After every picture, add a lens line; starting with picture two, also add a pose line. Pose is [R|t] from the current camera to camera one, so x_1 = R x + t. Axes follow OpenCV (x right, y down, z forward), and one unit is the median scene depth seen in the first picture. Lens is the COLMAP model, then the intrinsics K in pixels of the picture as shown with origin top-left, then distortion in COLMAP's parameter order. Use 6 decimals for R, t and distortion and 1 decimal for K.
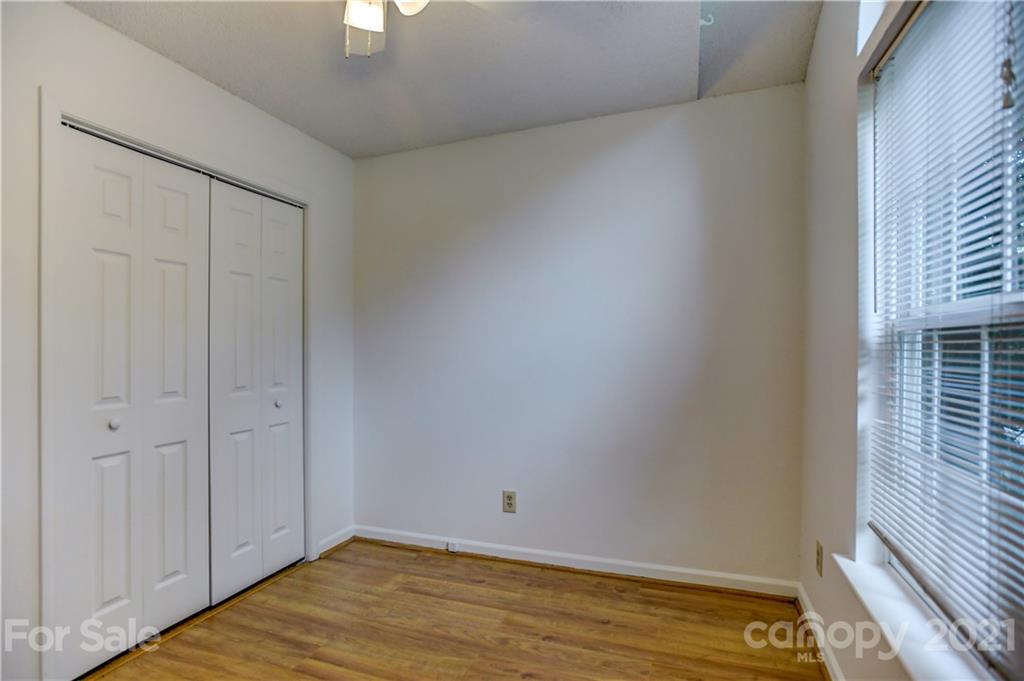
lens RADIAL K [[492.8, 0, 513.8], [0, 492.8, 340.1], [0, 0, 1]] dist [-0.024295, 0.002525]
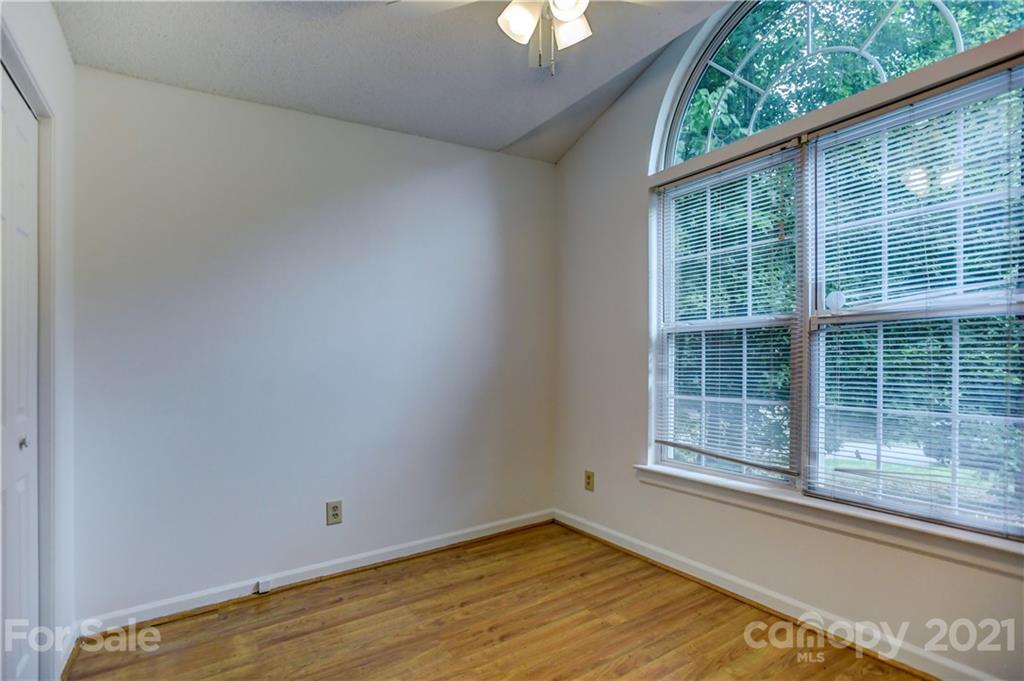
lens RADIAL K [[492.8, 0, 514.0], [0, 492.8, 347.3], [0, 0, 1]] dist [-0.024295, 0.002525]
pose [[0.612506, -0.000917, 0.790465, -0.626405], [0.004856, 0.999985, -0.002603, 0.021915], [-0.790451, 0.005433, 0.612501, 0.185648]]
